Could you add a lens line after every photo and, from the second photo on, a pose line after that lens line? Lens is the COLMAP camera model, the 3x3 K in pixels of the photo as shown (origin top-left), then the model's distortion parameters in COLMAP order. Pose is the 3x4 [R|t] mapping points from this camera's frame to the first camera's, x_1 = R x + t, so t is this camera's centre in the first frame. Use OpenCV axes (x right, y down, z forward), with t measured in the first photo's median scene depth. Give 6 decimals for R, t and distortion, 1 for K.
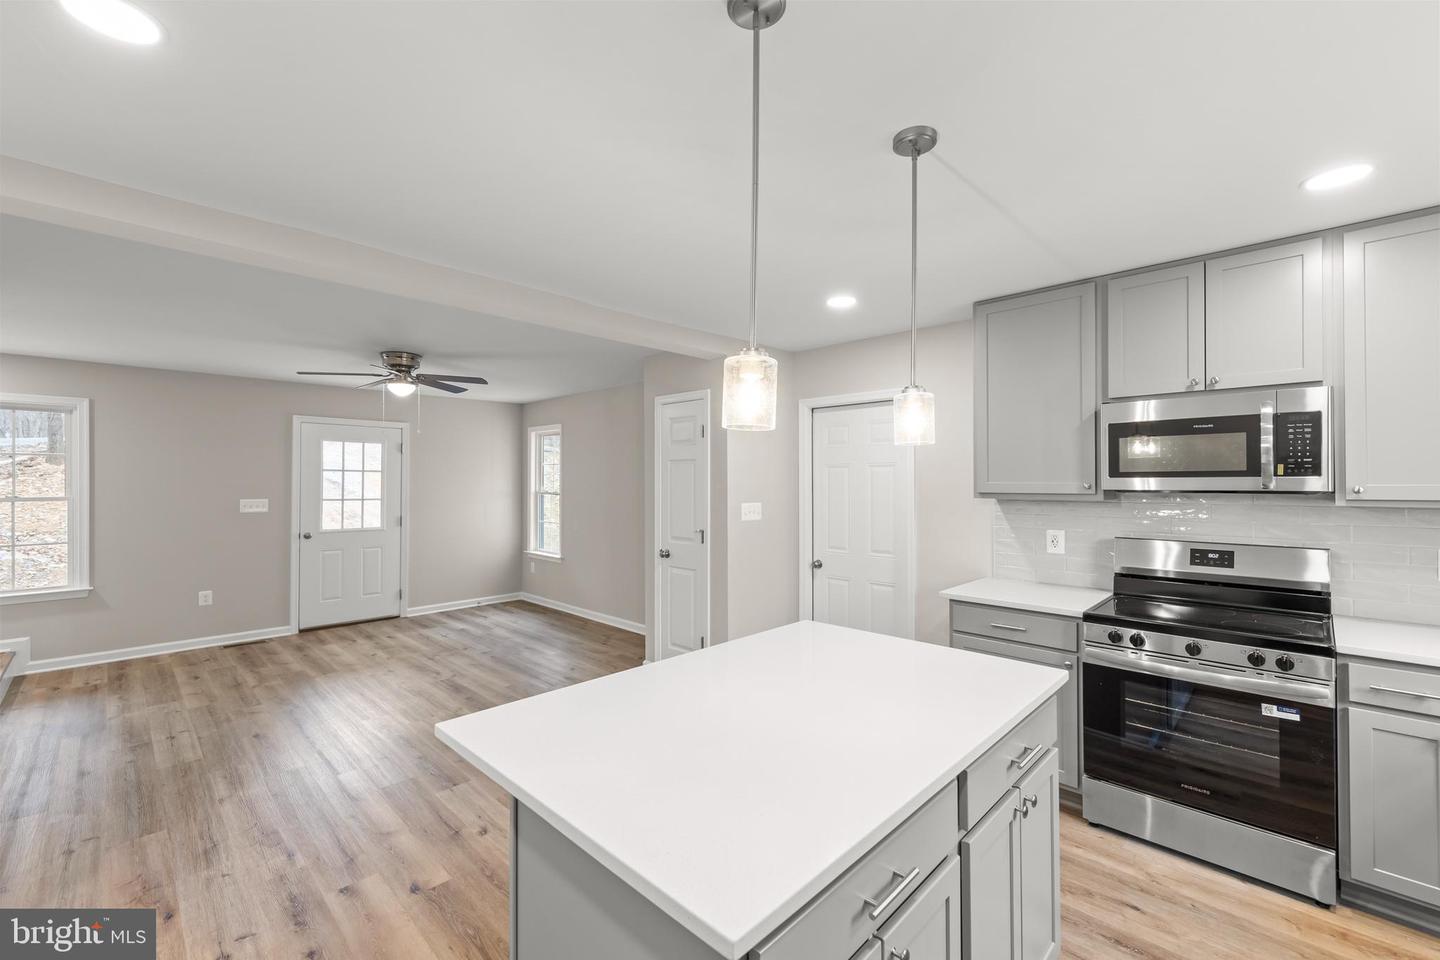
lens RADIAL K [[632.1, 0, 742.9], [0, 632.1, 482.6], [0, 0, 1]] dist [-0.001413, -0.000309]
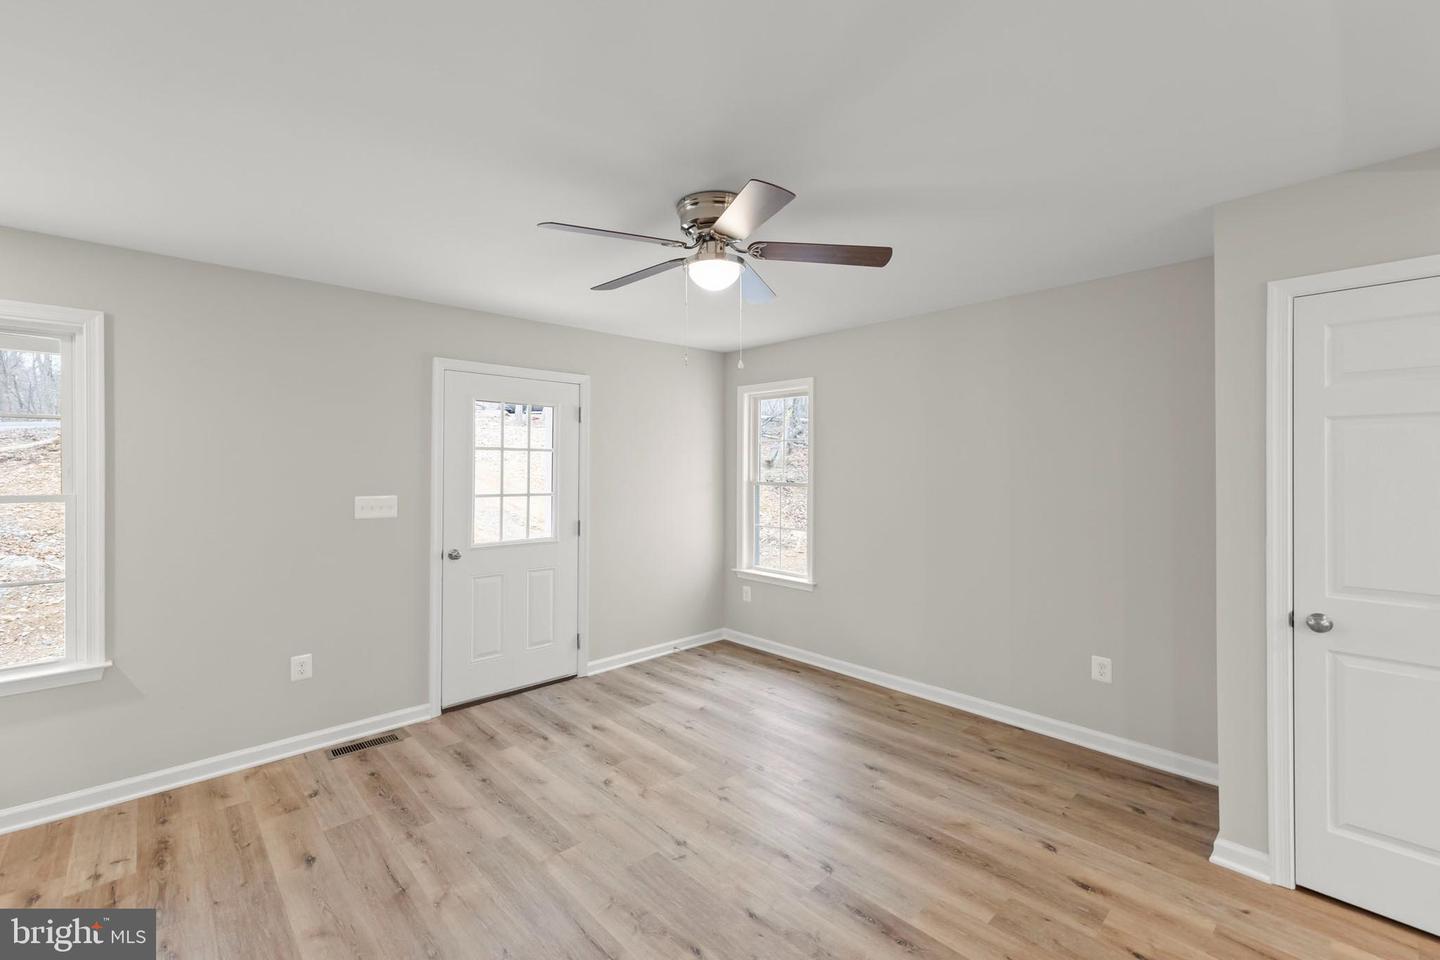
lens RADIAL K [[624.7, 0, 719.4], [0, 624.7, 469.0], [0, 0, 1]] dist [0.002372, 0.000449]
pose [[0.999020, -0.001290, -0.044241, -0.445612], [0.001326, 0.999999, 0.000762, 0.000903], [0.044240, -0.000820, 0.999021, 0.446307]]
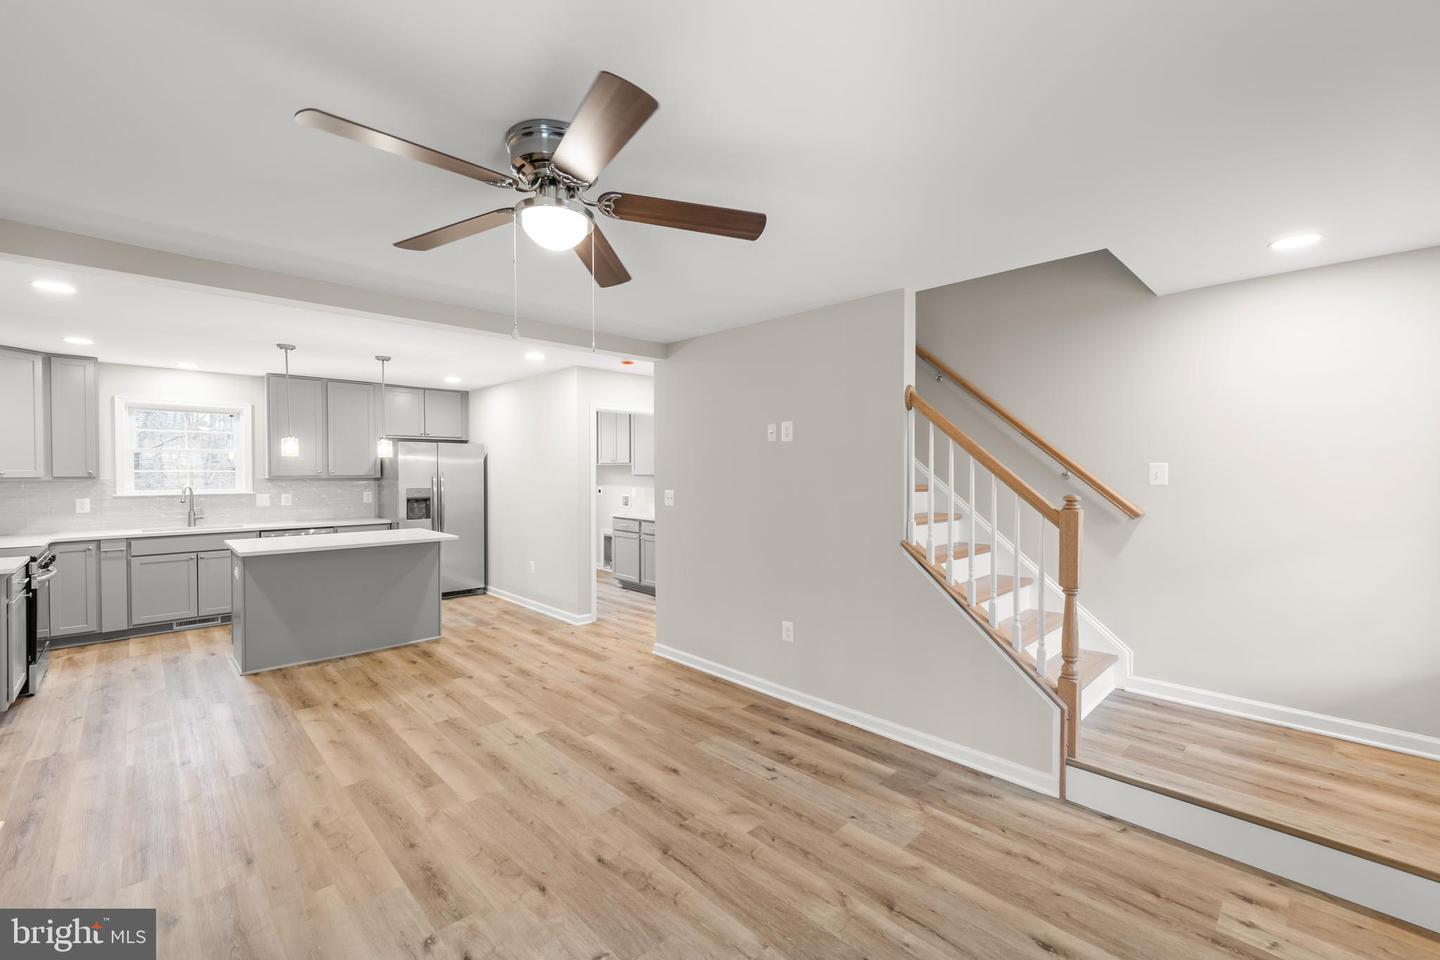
lens RADIAL K [[588.5, 0, 717.8], [0, 588.5, 478.3], [0, 0, 1]] dist [0.000419, 0.000338]
pose [[-0.999678, -0.000084, 0.025388, -0.564052], [0.000361, 0.999846, 0.017527, -0.002780], [-0.025385, 0.017531, -0.999524, 1.183079]]
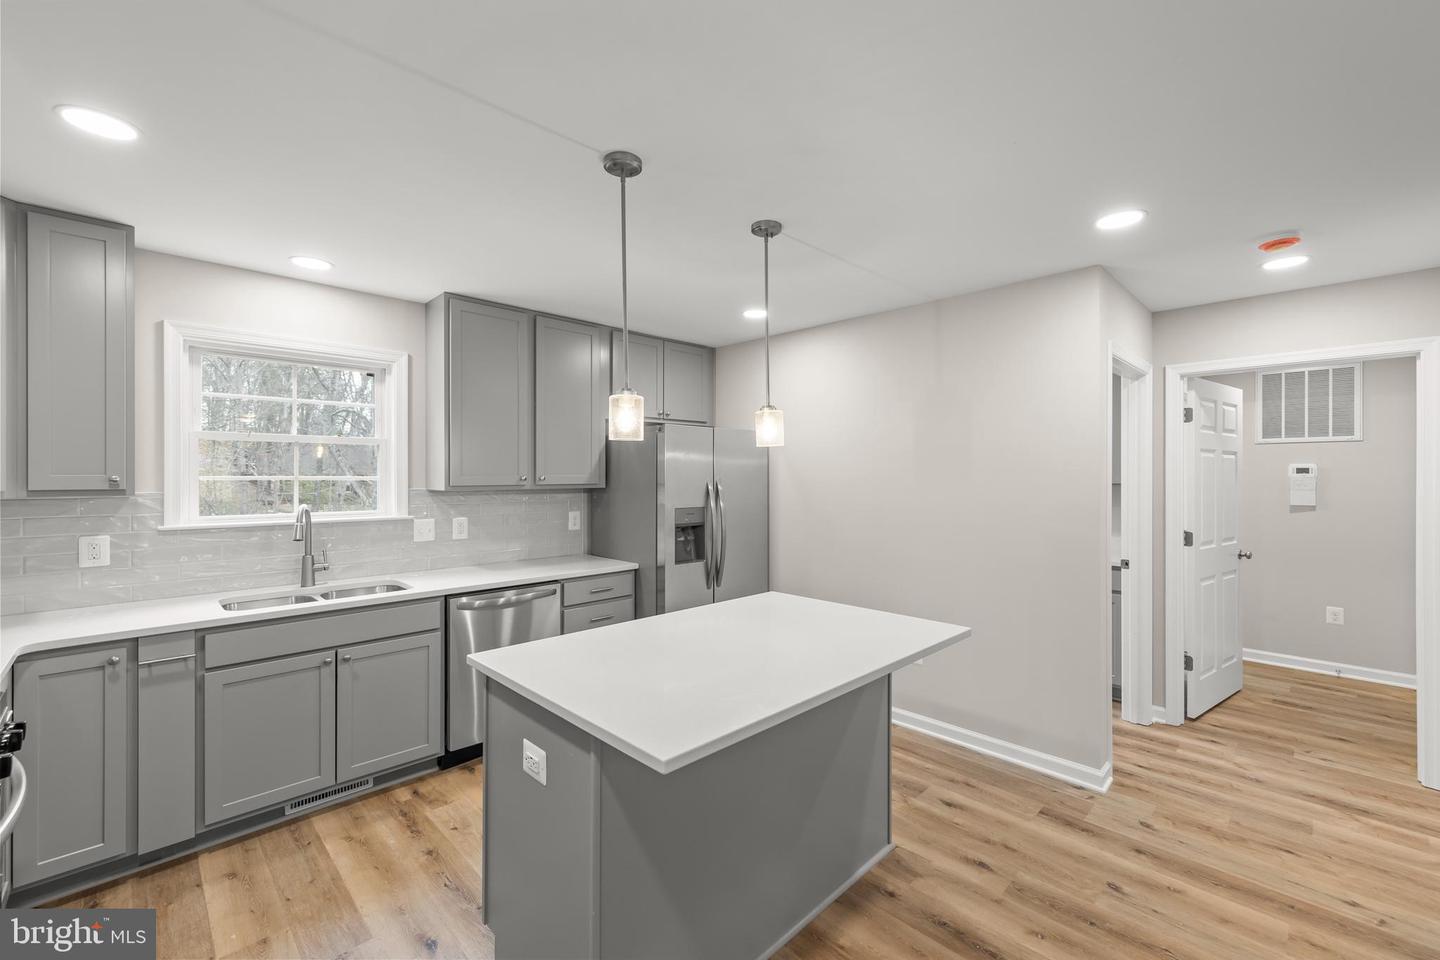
lens RADIAL K [[601.3, 0, 734.9], [0, 601.3, 475.6], [0, 0, 1]] dist [0.003954, 0.000449]
pose [[-0.999774, -0.000118, 0.021270, 0.019415], [-0.000012, 0.999988, 0.004996, -0.001637], [-0.021270, 0.004995, -0.999761, 0.681451]]
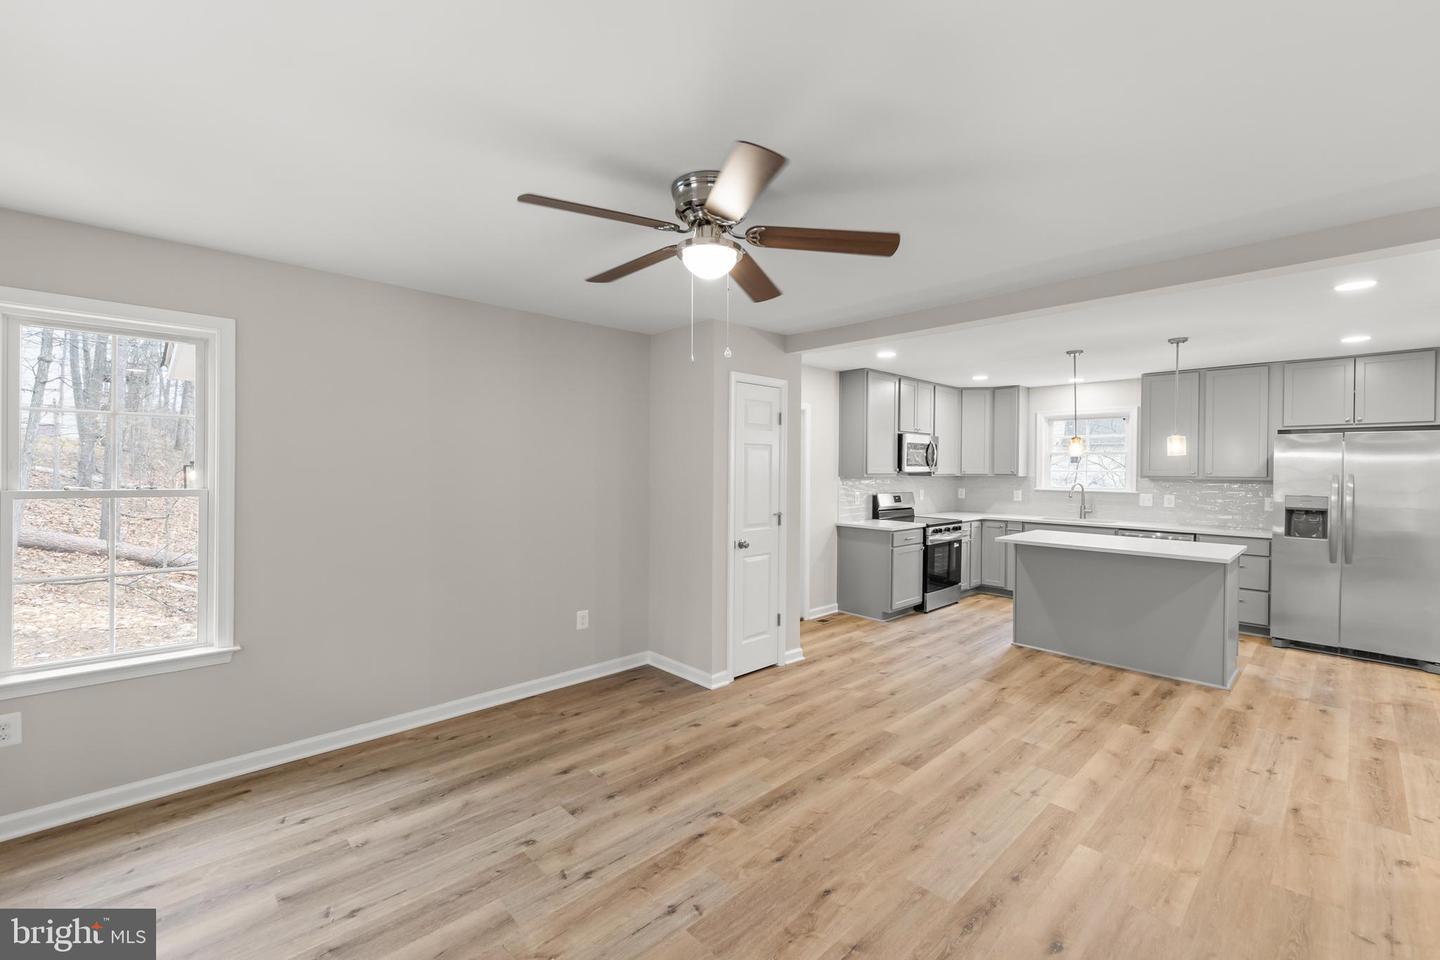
lens RADIAL K [[601.3, 0, 734.9], [0, 601.3, 475.6], [0, 0, 1]] dist [0.003954, 0.000449]
pose [[0.015151, -0.014522, 0.999780, -0.849243], [-0.004264, 0.999884, 0.014588, -0.001823], [-0.999876, -0.004484, 0.015088, 0.841189]]
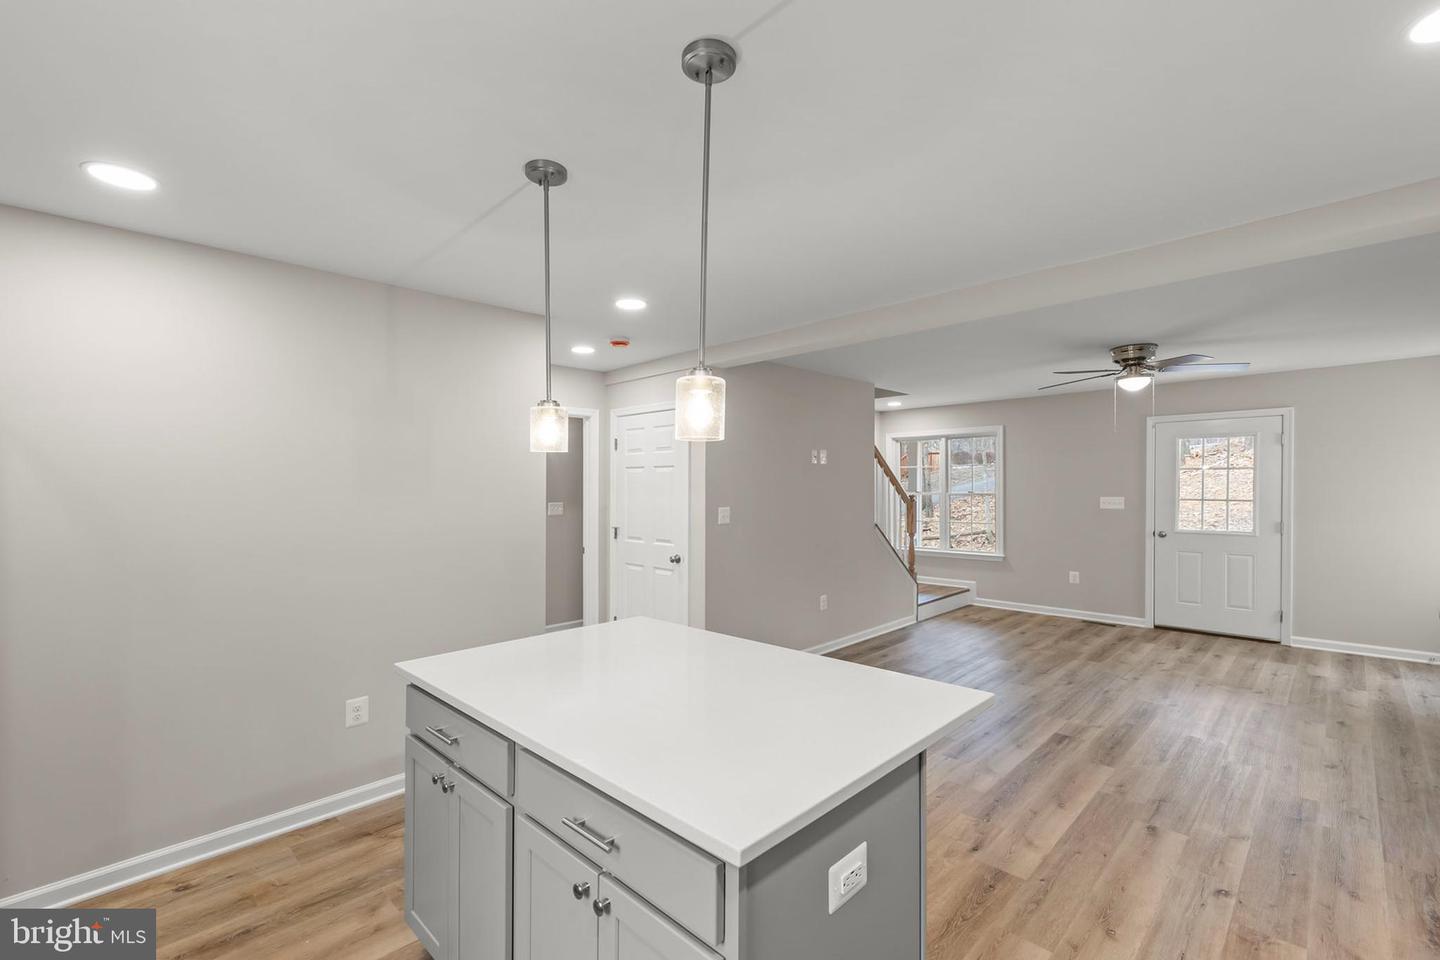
lens RADIAL K [[597.6, 0, 681.9], [0, 597.6, 493.3], [0, 0, 1]] dist [-0.001246, -0.000395]
pose [[-0.075707, 0.014260, -0.997028, 0.351499], [0.009963, 0.999859, 0.013544, -0.002587], [0.997080, -0.008908, -0.075839, 0.337626]]
